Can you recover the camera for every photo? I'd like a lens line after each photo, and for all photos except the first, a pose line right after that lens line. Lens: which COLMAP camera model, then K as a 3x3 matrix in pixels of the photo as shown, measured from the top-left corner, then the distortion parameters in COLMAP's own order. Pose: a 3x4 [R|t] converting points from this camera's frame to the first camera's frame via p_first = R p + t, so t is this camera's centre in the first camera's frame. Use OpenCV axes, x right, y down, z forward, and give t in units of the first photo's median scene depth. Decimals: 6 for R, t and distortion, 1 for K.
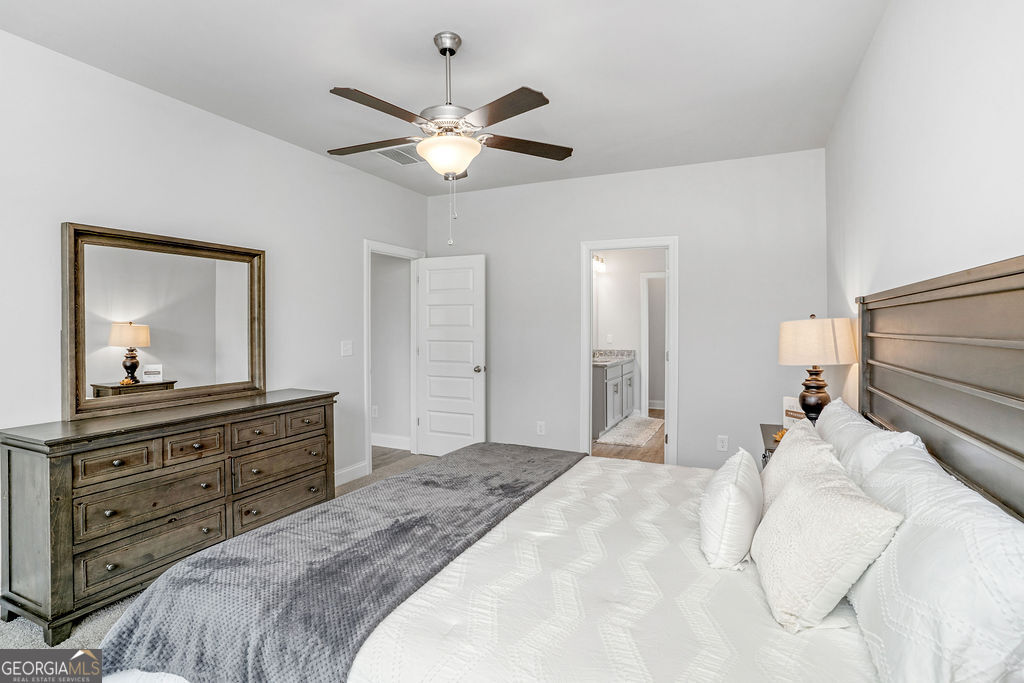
lens RADIAL K [[500.5, 0, 506.6], [0, 500.5, 331.9], [0, 0, 1]] dist [-0.057802, 0.023546]
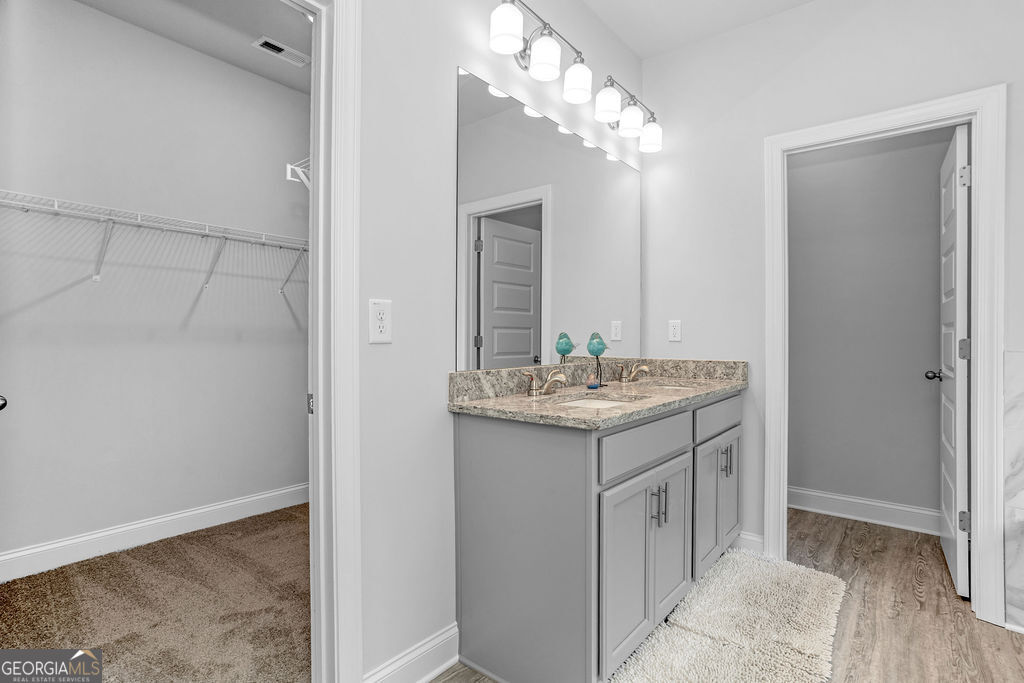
lens RADIAL K [[500.5, 0, 513.4], [0, 500.5, 339.5], [0, 0, 1]] dist [-0.057802, 0.023546]
pose [[0.974359, 0.006578, -0.224903, 0.177661], [-0.007951, 0.999955, -0.005200, 0.024464], [0.224859, 0.006855, 0.974367, 0.636316]]
